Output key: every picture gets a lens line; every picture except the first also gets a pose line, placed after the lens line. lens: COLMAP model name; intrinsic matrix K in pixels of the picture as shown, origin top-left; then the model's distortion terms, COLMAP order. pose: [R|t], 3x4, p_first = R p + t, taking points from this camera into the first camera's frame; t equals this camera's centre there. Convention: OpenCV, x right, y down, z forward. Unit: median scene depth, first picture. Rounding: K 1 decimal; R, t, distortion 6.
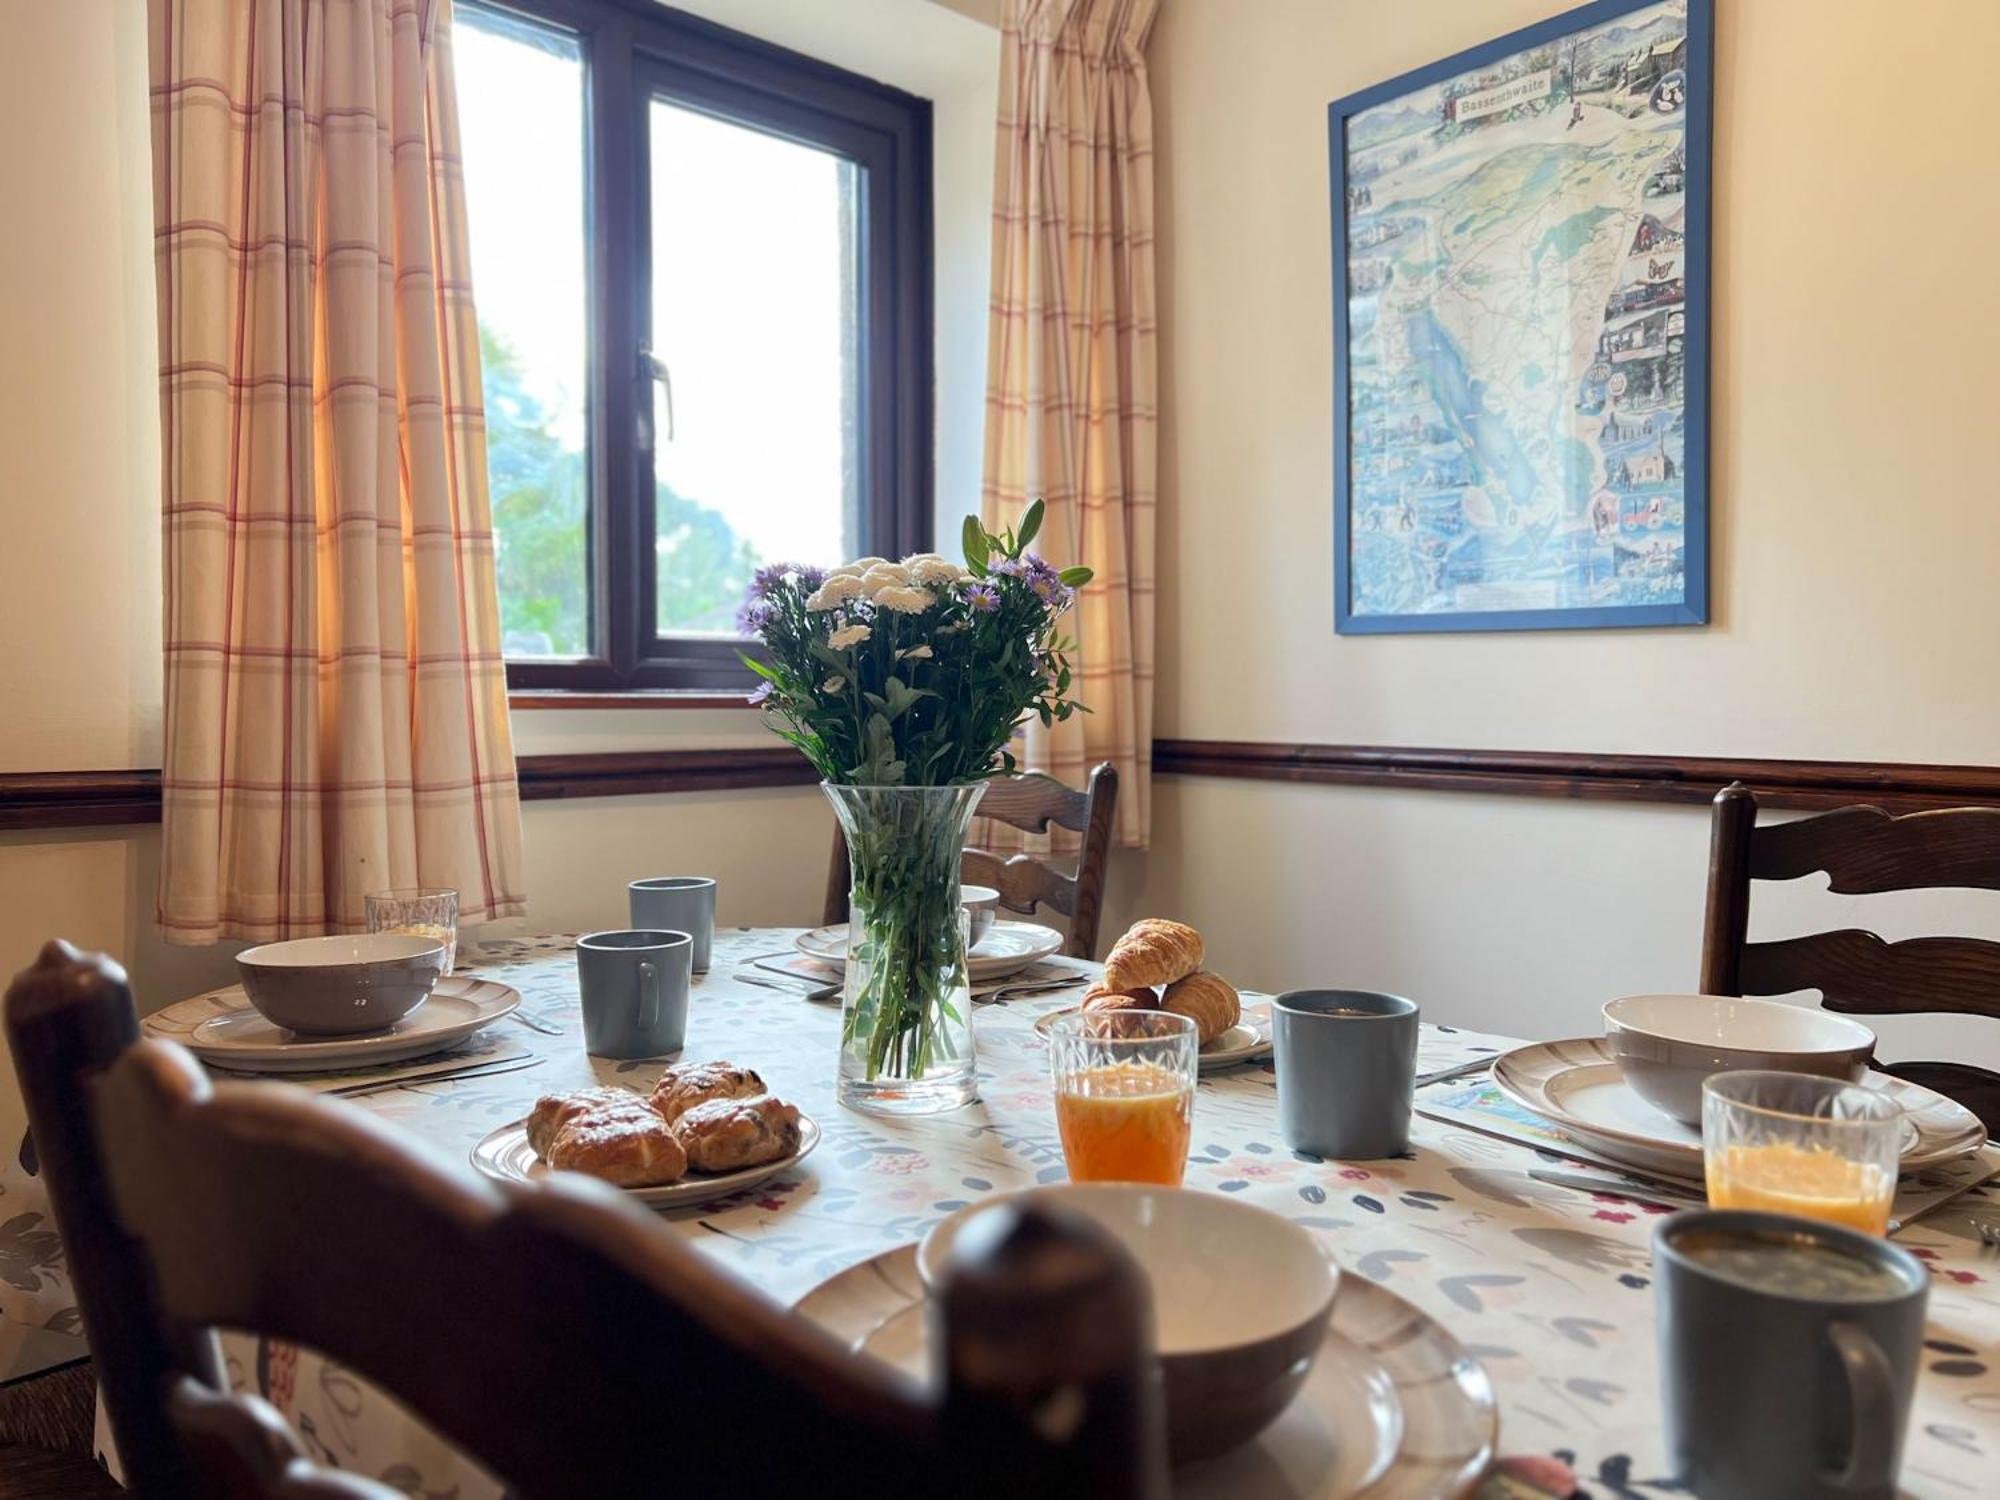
lens RADIAL K [[1542.7, 0, 1000.0], [0, 1542.7, 750.0], [0, 0, 1]] dist [0.012843, 0.003884]
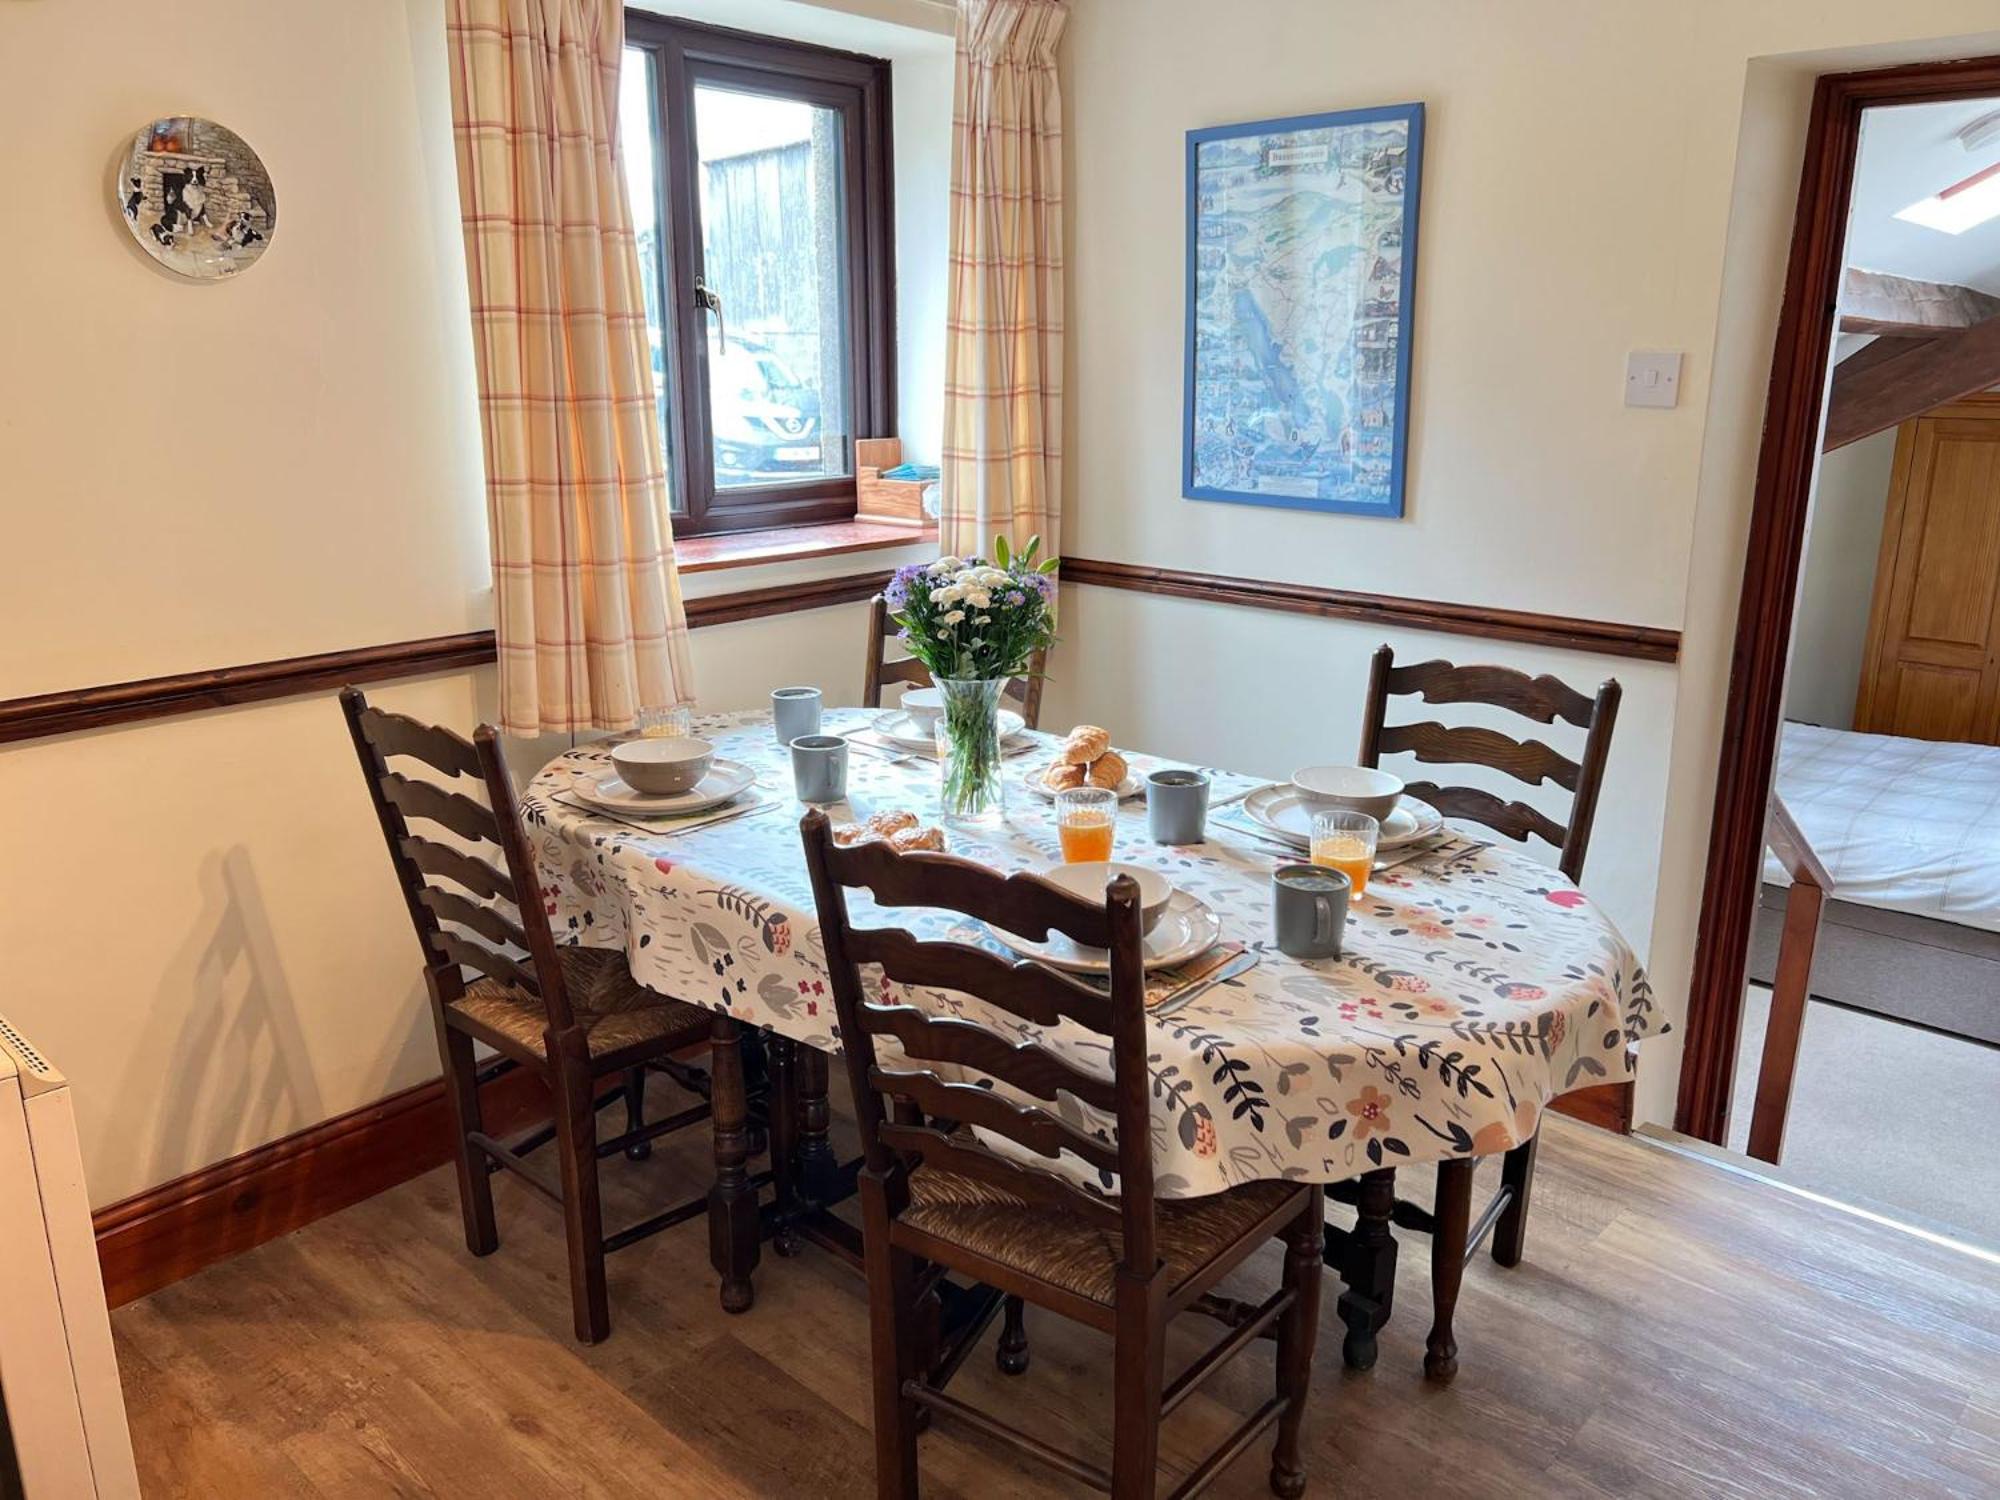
lens RADIAL K [[1481.9, 0, 1000.0], [0, 1481.9, 750.0], [0, 0, 1]] dist [0.074845, -0.078863]
pose [[0.995890, -0.025036, 0.087047, -0.110317], [0.006030, 0.977233, 0.212083, -0.166253], [-0.090375, -0.210686, 0.973367, -0.531421]]
